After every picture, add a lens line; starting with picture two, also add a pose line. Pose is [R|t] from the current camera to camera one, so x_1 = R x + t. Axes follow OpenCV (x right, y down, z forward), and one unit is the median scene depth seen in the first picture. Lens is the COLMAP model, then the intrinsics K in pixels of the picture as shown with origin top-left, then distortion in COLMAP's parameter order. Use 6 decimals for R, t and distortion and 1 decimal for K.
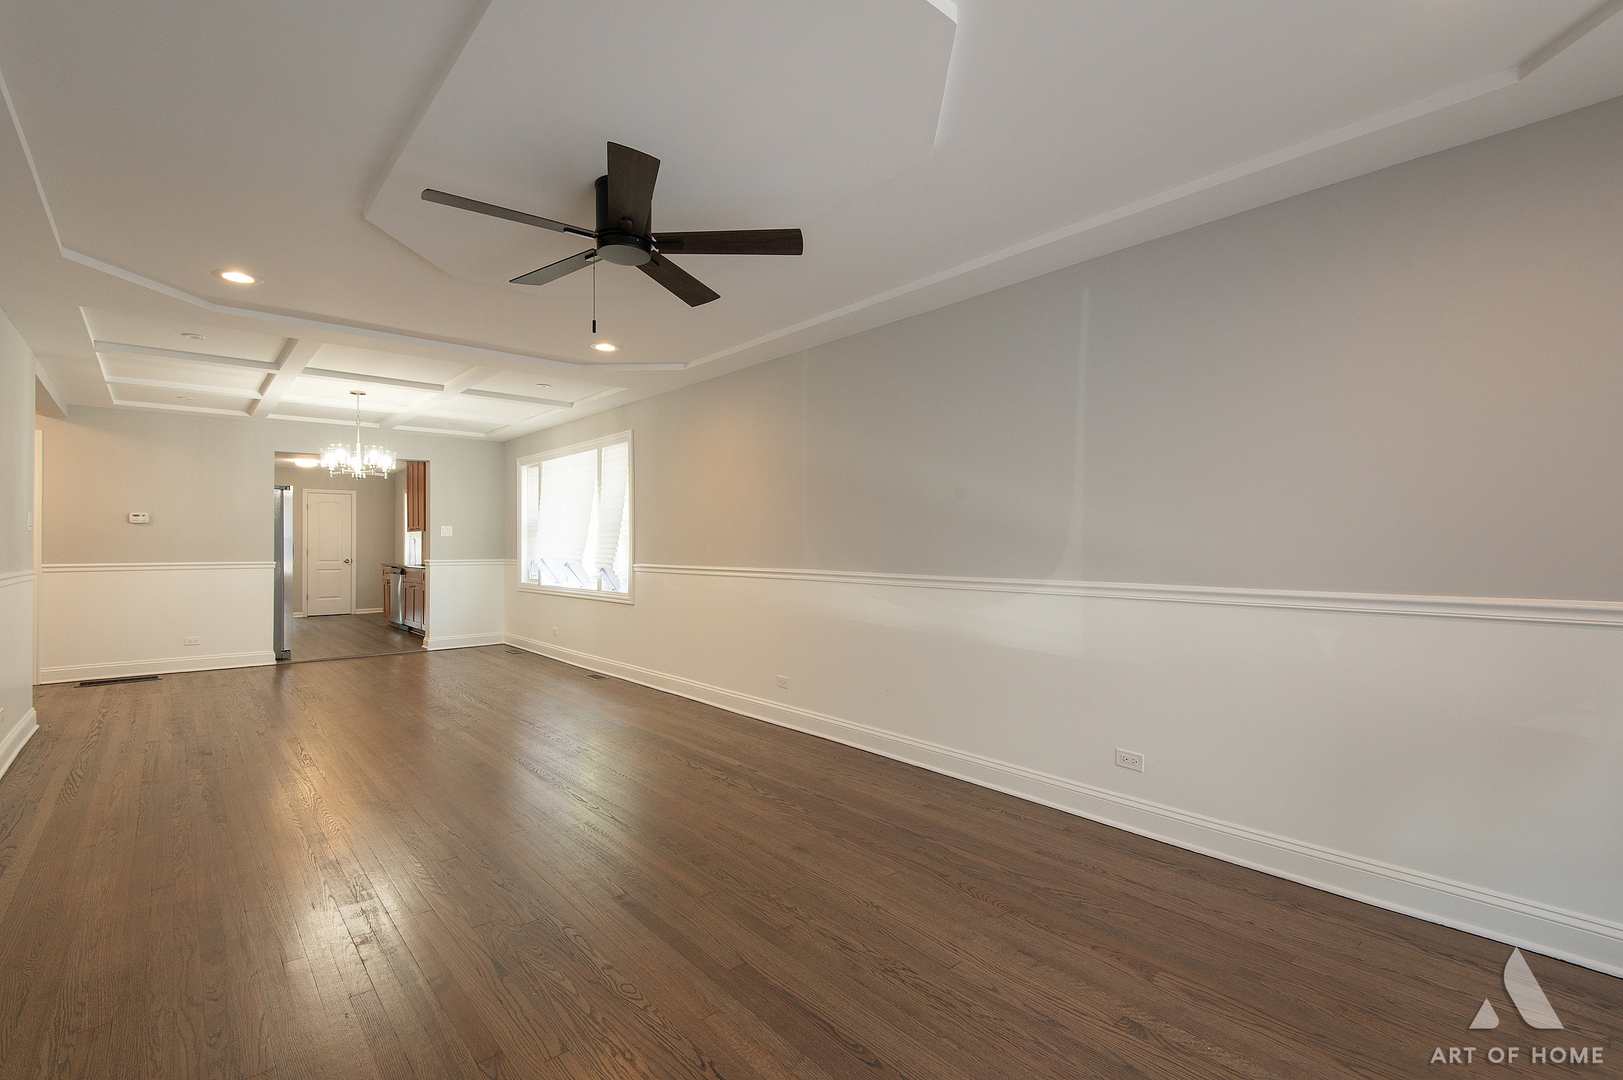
lens RADIAL K [[732.6, 0, 811.5], [0, 732.6, 540.0], [0, 0, 1]] dist [0.003125, -0.000116]
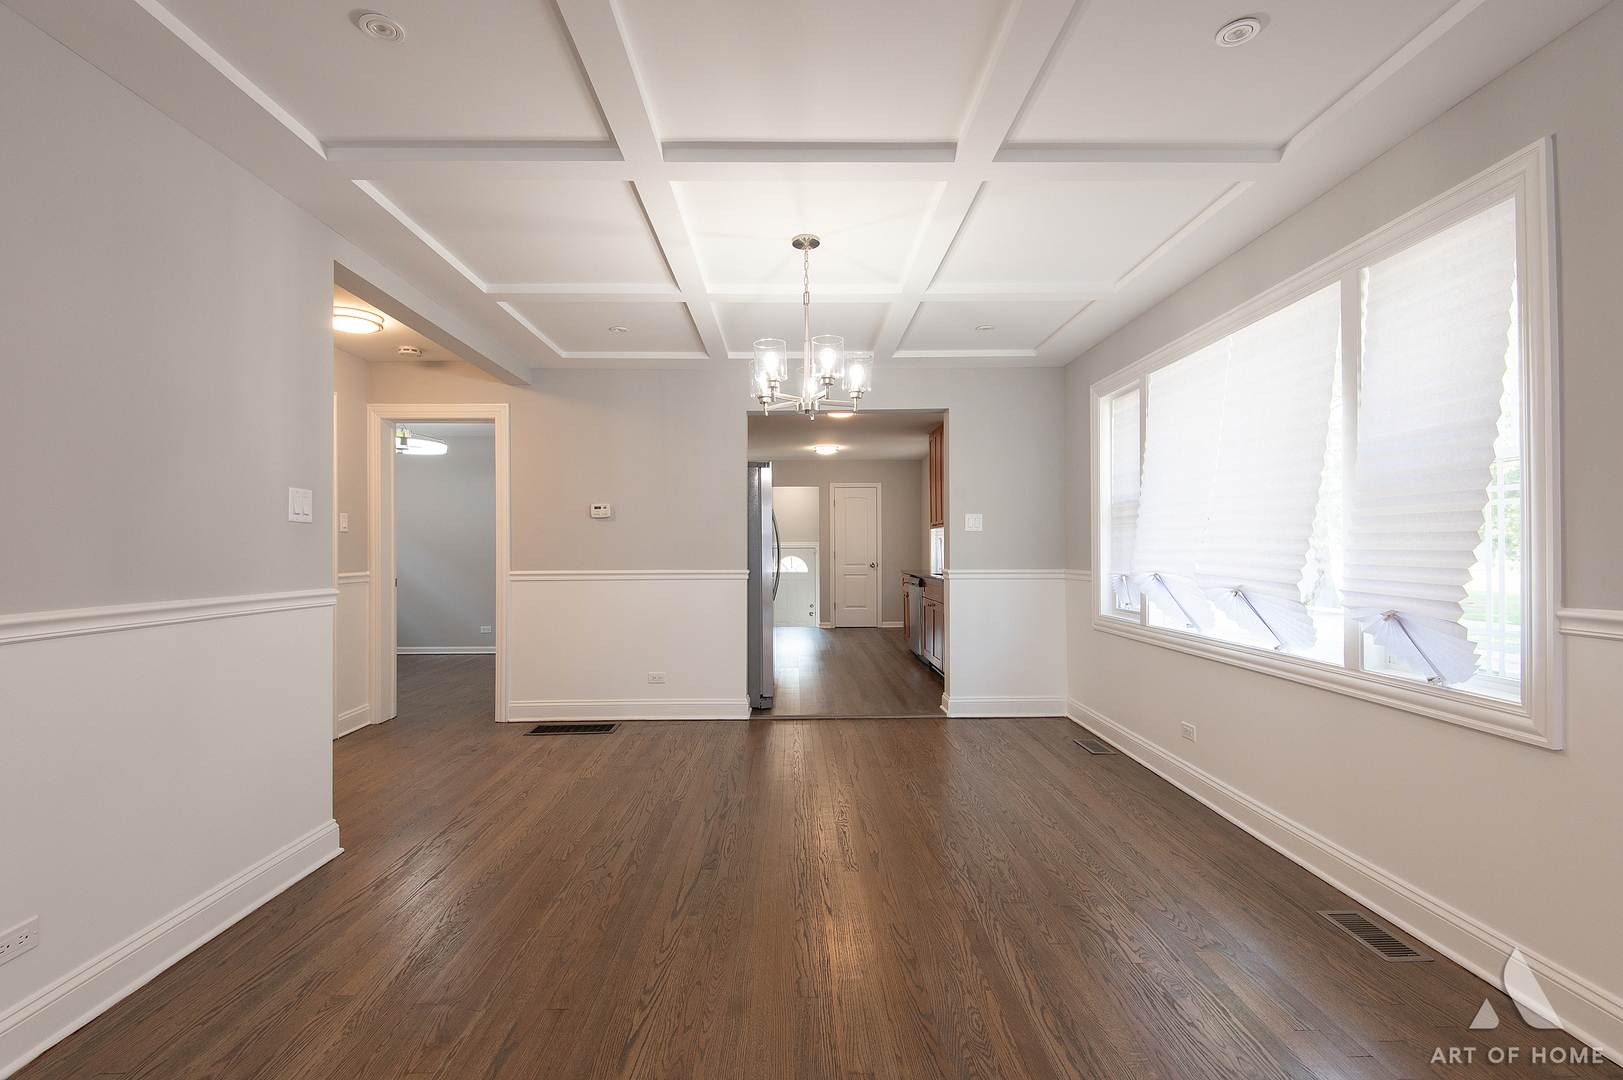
lens RADIAL K [[732.6, 0, 811.5], [0, 732.6, 540.0], [0, 0, 1]] dist [0.003125, -0.000116]
pose [[0.770128, -0.009411, -0.637820, -0.218843], [0.007959, 0.999955, -0.005145, 0.004672], [0.637840, -0.001114, 0.770168, 0.456085]]
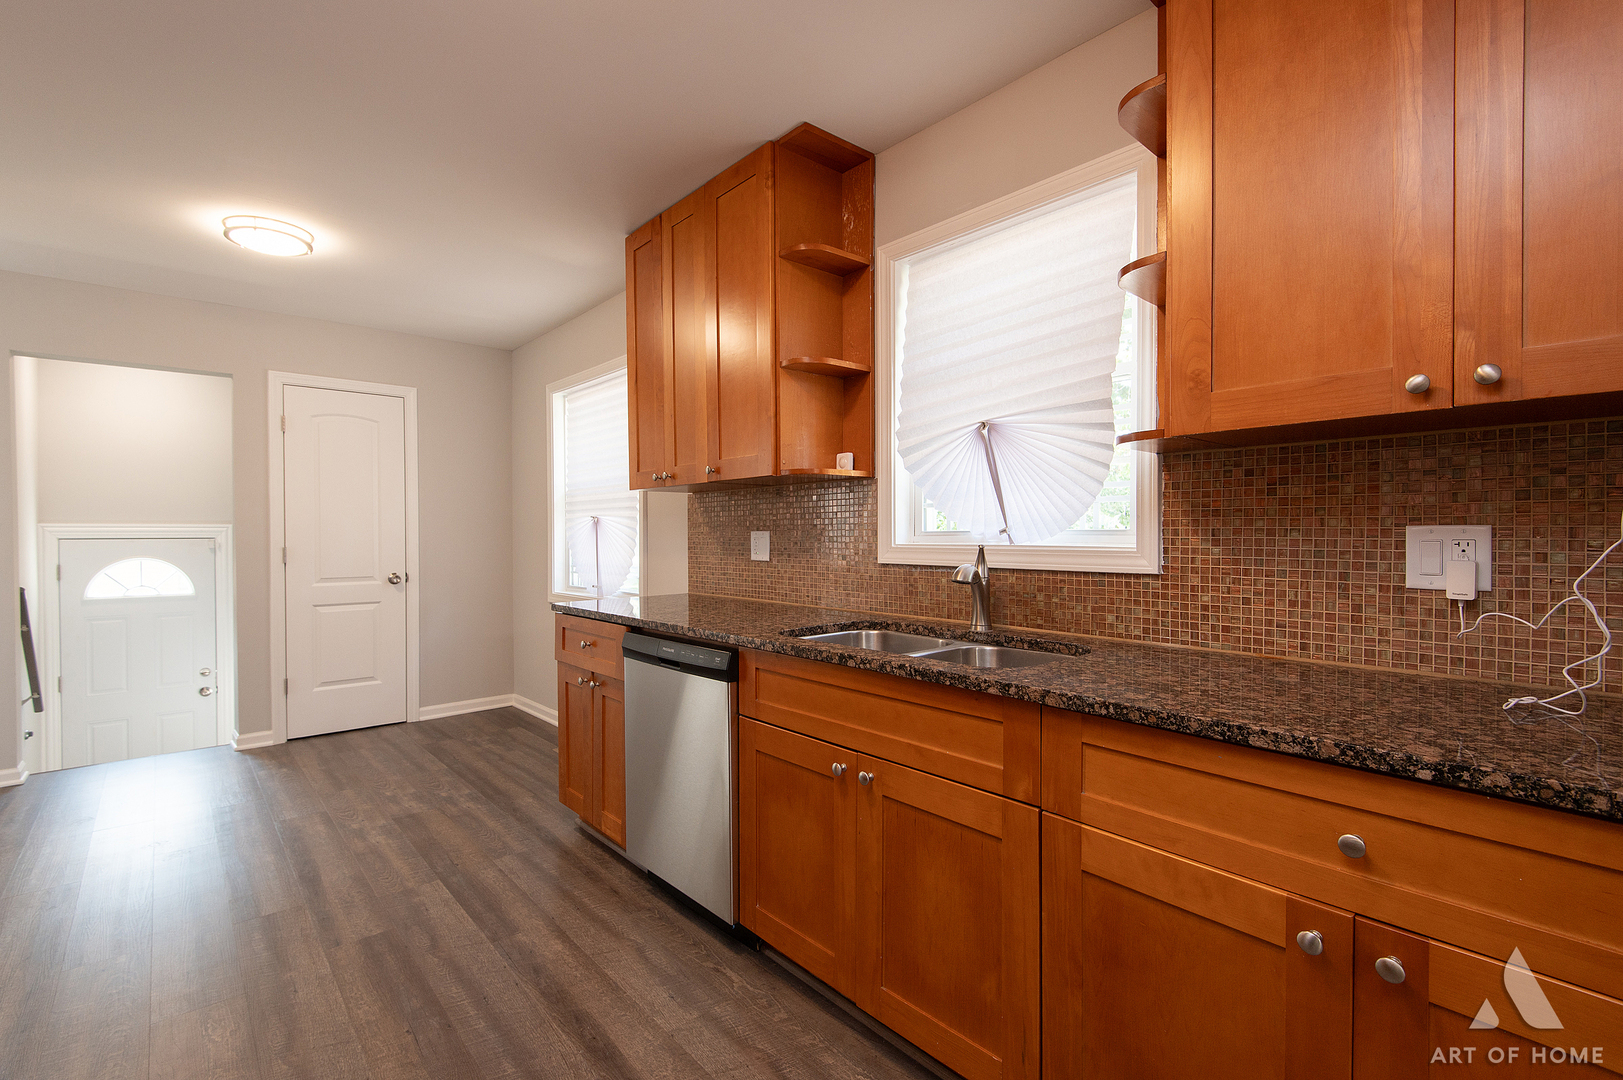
lens RADIAL K [[732.6, 0, 811.5], [0, 732.6, 540.0], [0, 0, 1]] dist [0.003125, -0.000116]
pose [[0.999972, -0.003508, 0.006604, -0.665046], [0.003416, 0.999898, 0.013833, 0.007752], [-0.006652, -0.013810, 0.999883, 0.984315]]
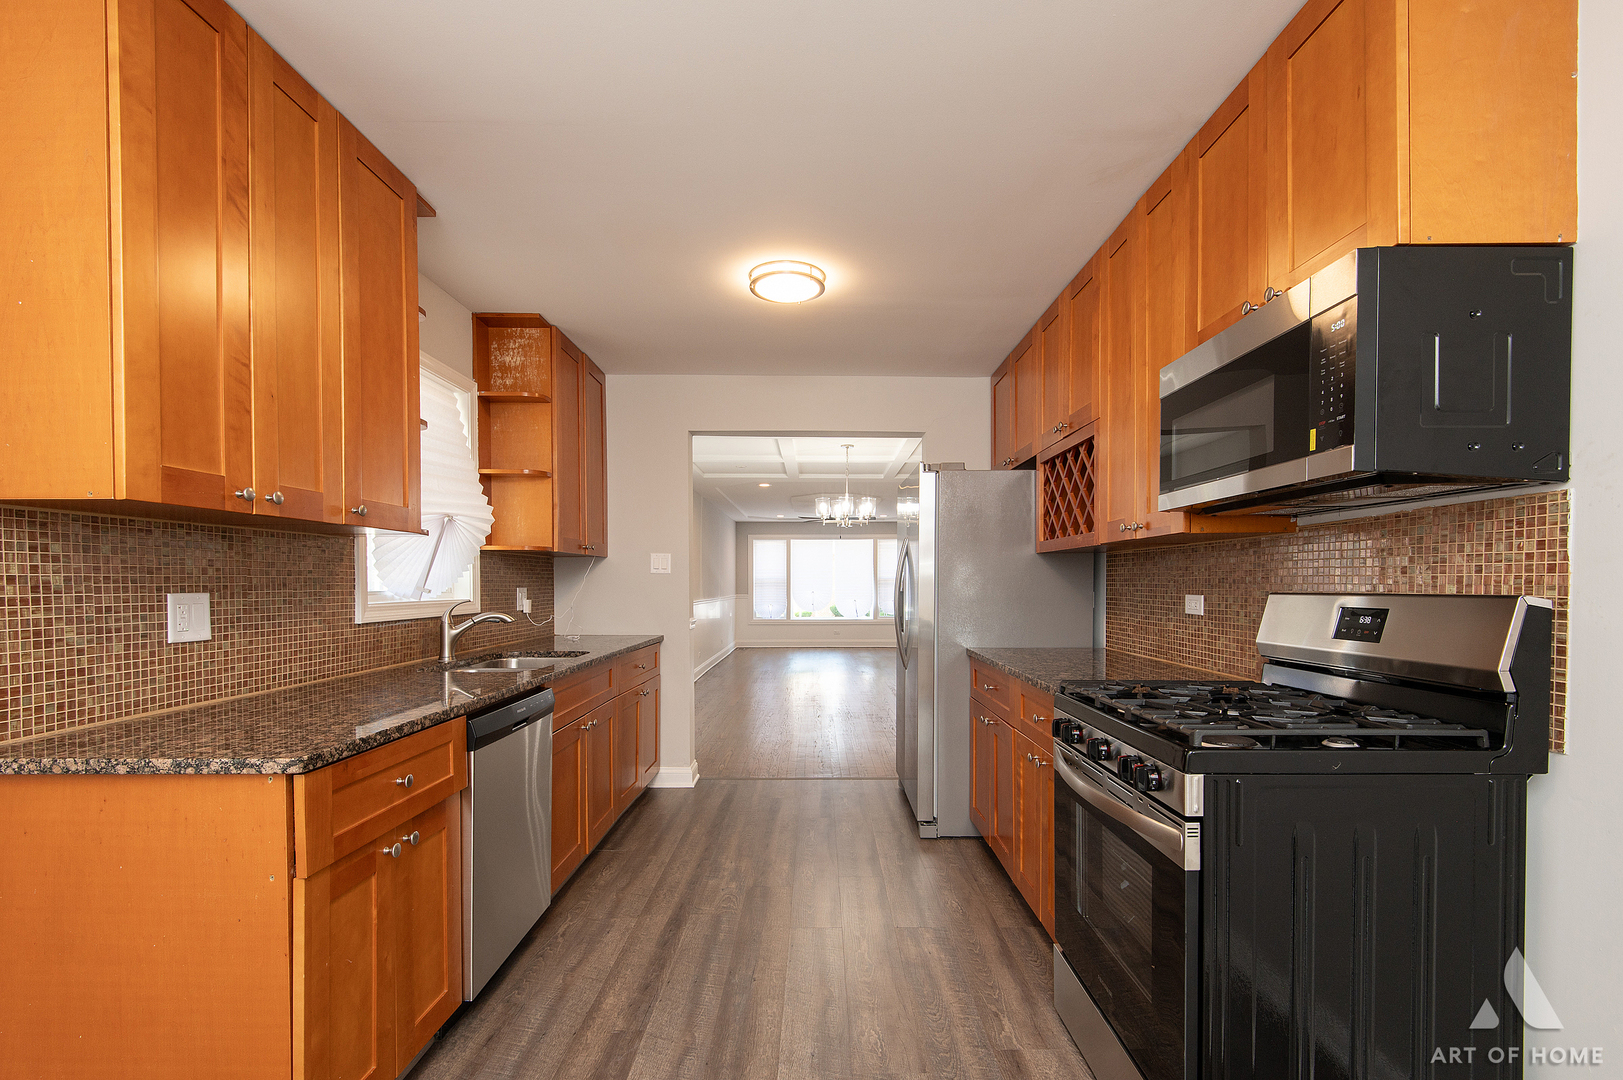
lens RADIAL K [[749.3, 0, 827.8], [0, 749.3, 595.7], [0, 0, 1]] dist [0.003158, -0.000310]
pose [[-0.760891, -0.006954, 0.648843, -0.976010], [0.004032, 0.999873, 0.015444, 0.006129], [-0.648868, 0.014367, -0.760766, 1.381089]]
